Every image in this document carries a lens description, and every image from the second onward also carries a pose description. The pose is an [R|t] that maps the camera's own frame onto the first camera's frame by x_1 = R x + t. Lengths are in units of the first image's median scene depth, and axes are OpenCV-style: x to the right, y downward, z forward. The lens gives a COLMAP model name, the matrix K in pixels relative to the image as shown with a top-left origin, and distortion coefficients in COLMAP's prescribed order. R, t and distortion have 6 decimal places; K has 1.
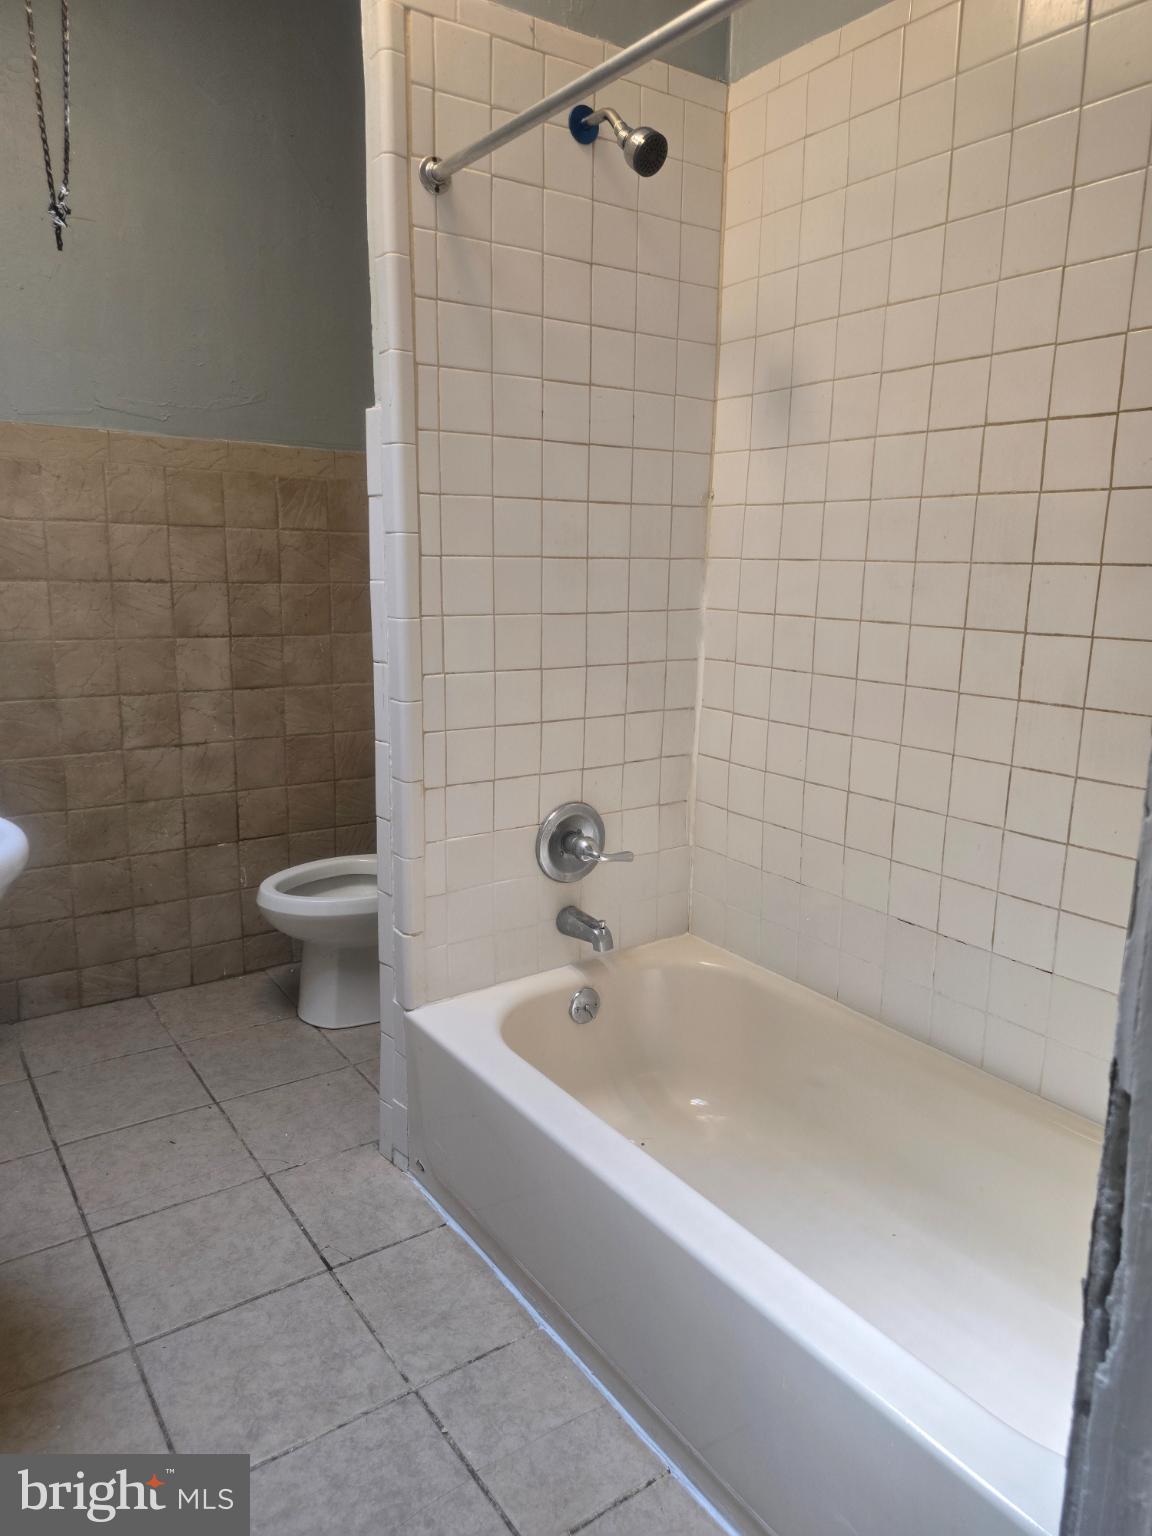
lens RADIAL K [[1029.5, 0, 572.0], [0, 1029.5, 765.7], [0, 0, 1]] dist [0.071392, -0.061797]
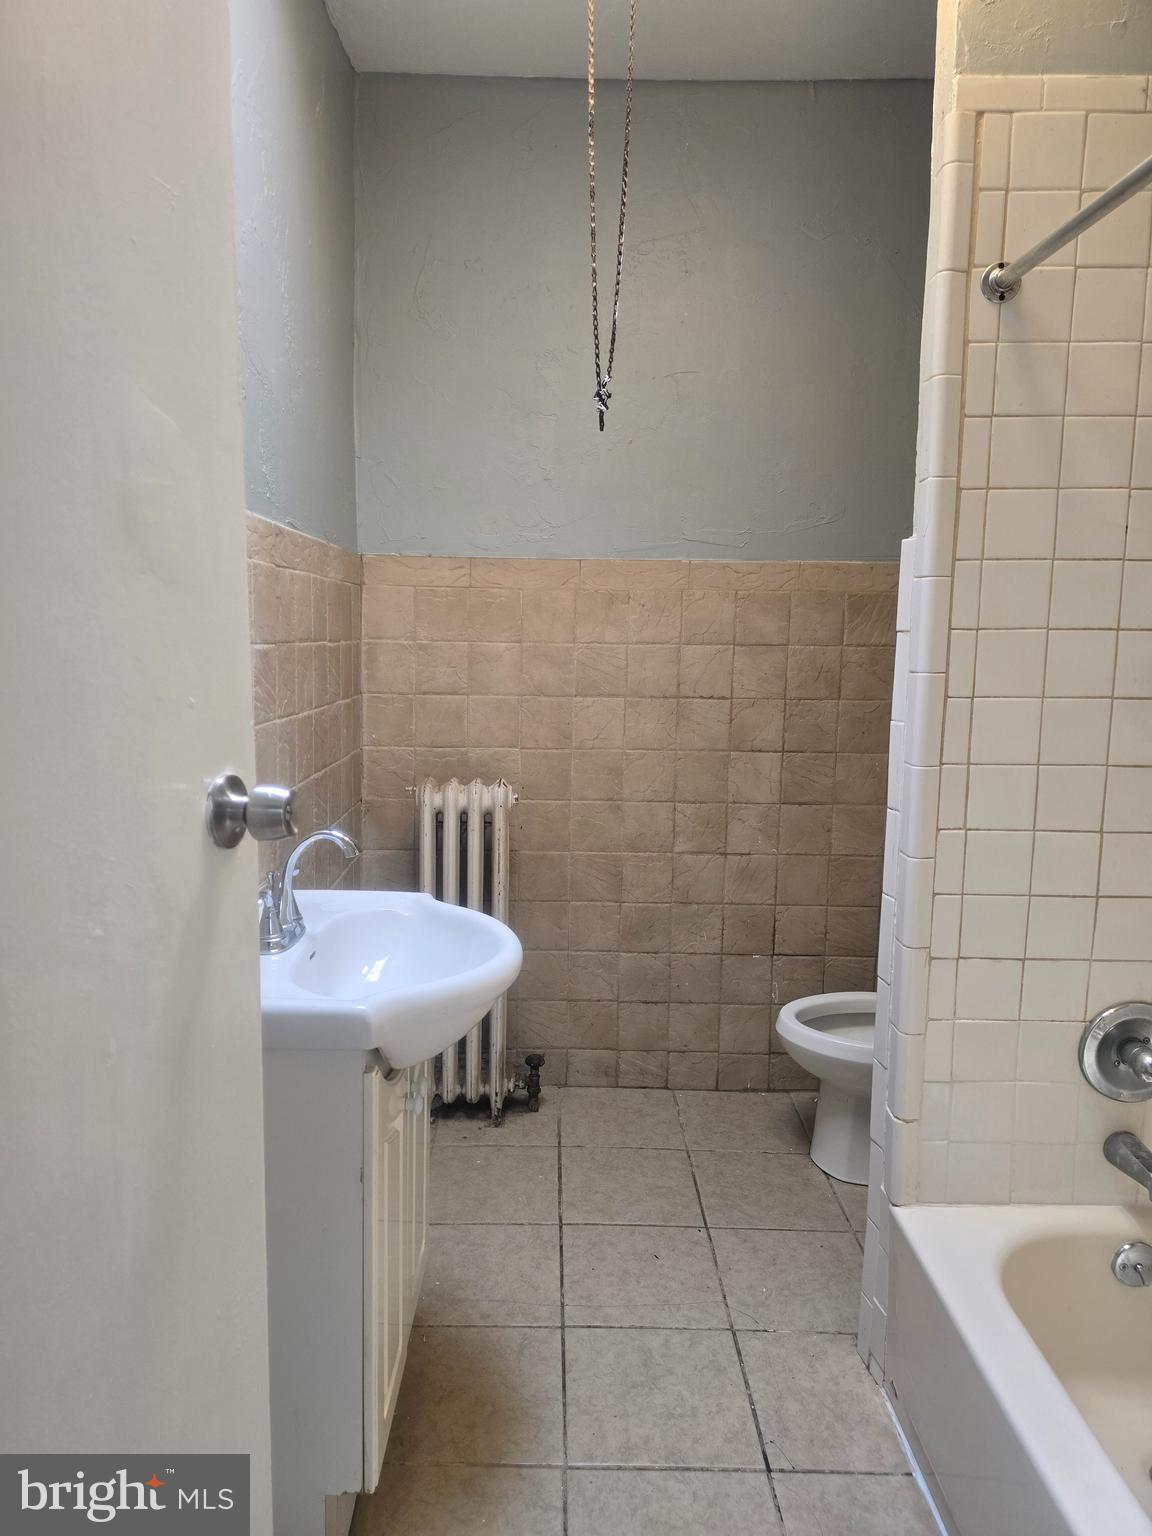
lens RADIAL K [[1029.5, 0, 572.0], [0, 1029.5, 765.7], [0, 0, 1]] dist [0.071392, -0.061797]
pose [[0.820313, 0.076200, -0.566816, 0.087879], [-0.113559, 0.993052, -0.030845, -0.071793], [0.560528, 0.089669, 0.823267, 0.081562]]
